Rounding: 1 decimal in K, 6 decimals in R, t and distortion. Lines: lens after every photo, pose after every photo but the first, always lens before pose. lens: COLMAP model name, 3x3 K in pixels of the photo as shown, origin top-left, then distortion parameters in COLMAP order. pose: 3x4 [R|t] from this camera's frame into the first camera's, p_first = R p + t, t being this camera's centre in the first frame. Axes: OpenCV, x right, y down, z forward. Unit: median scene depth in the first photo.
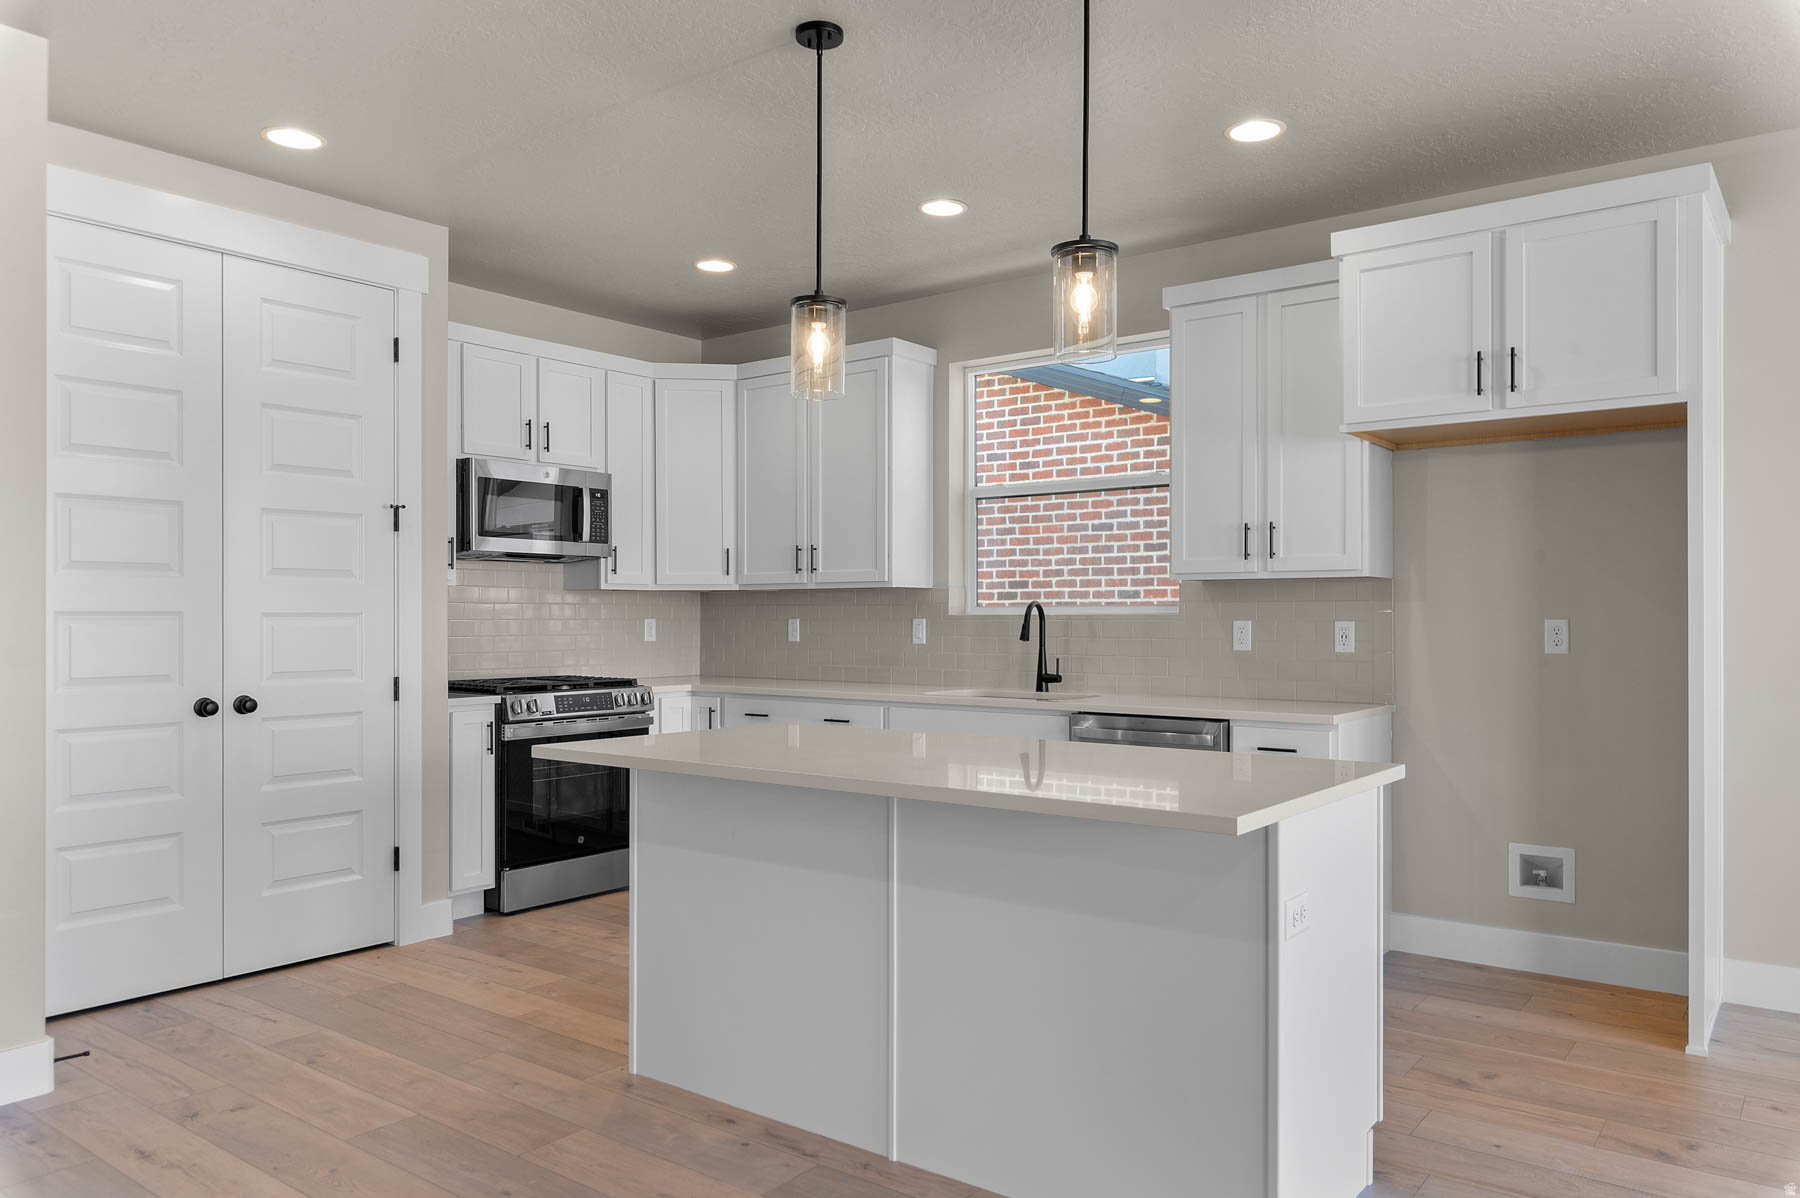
lens RADIAL K [[1251.6, 0, 907.6], [0, 1251.6, 607.2], [0, 0, 1]] dist [0.003634, -0.000870]
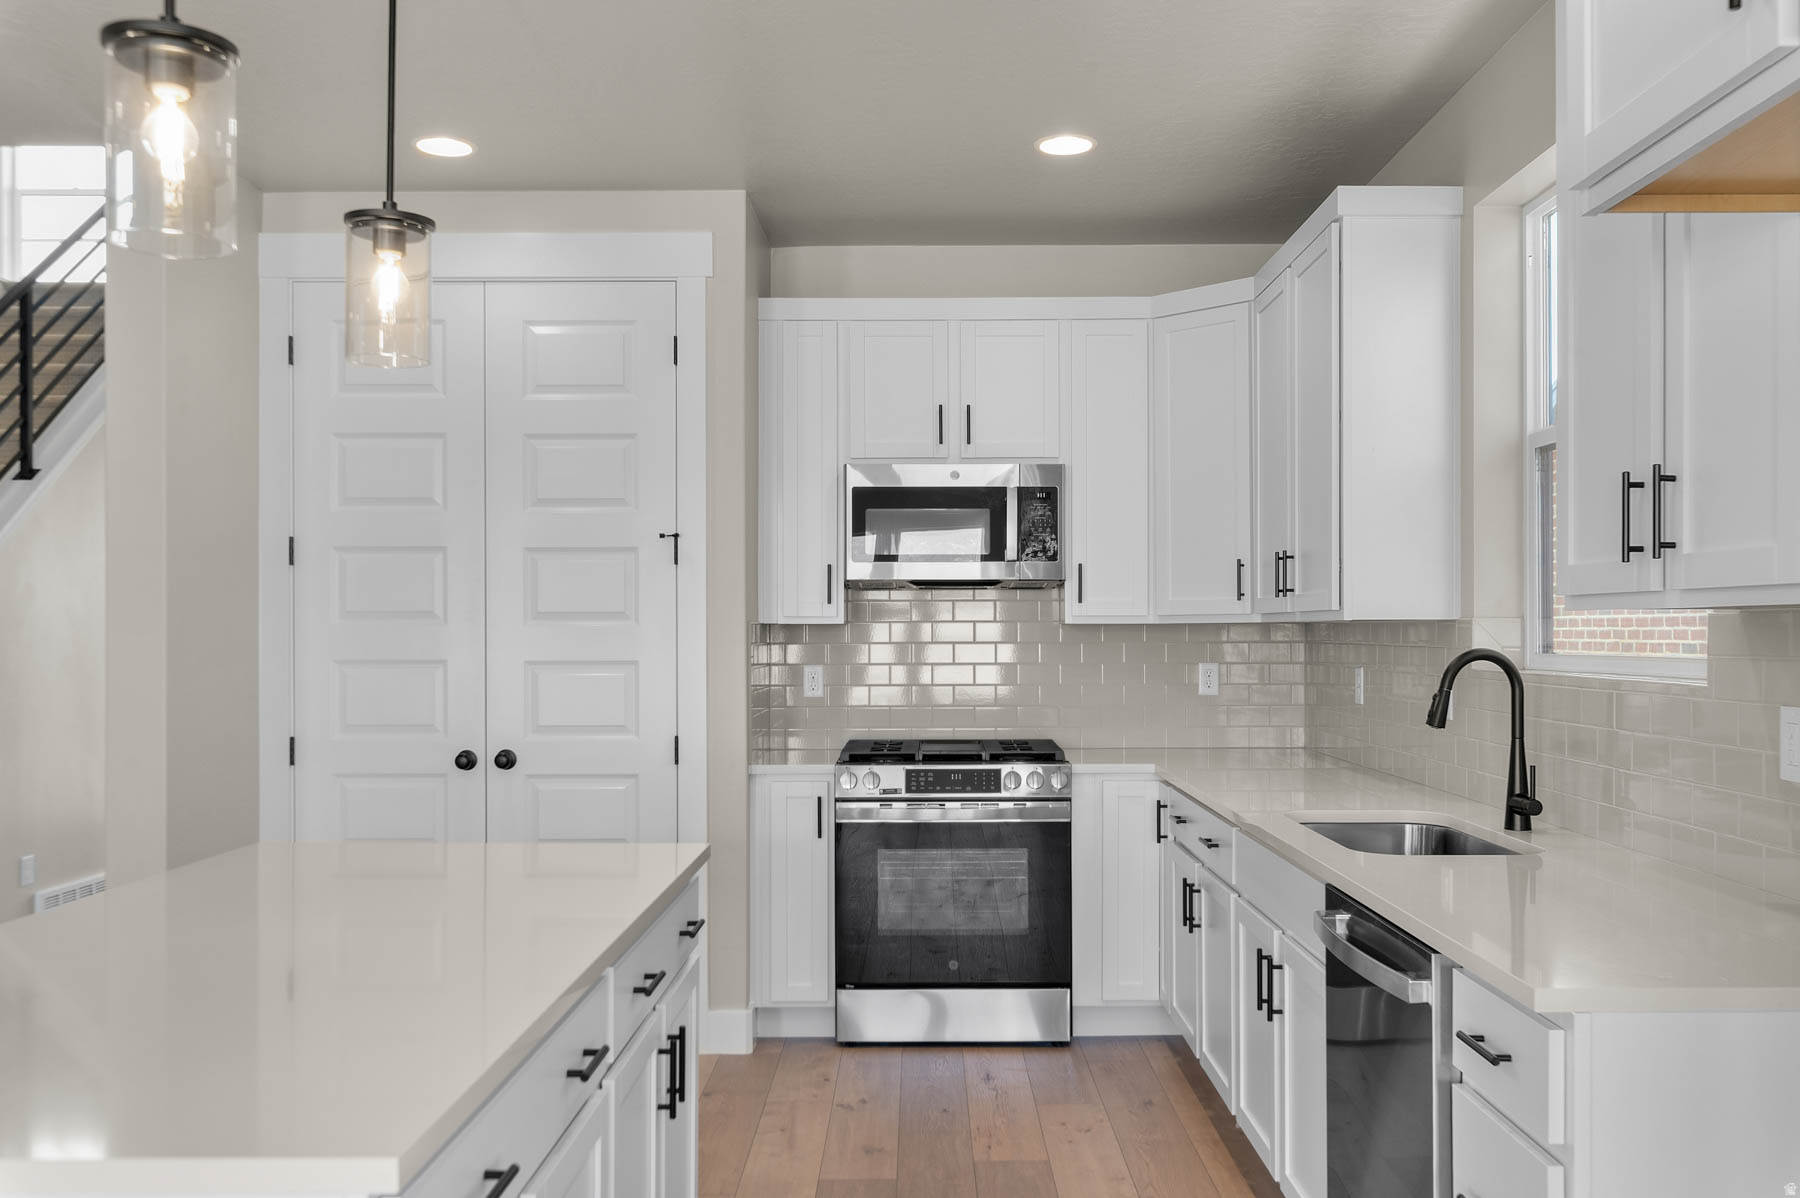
lens RADIAL K [[1544.4, 0, 902.9], [0, 1544.4, 607.8], [0, 0, 1]] dist [0.013587, 0.003175]
pose [[0.604144, -0.012541, -0.796776, 0.458877], [0.007495, 0.999921, -0.010055, -0.017318], [0.796840, 0.000103, 0.604191, 0.434122]]
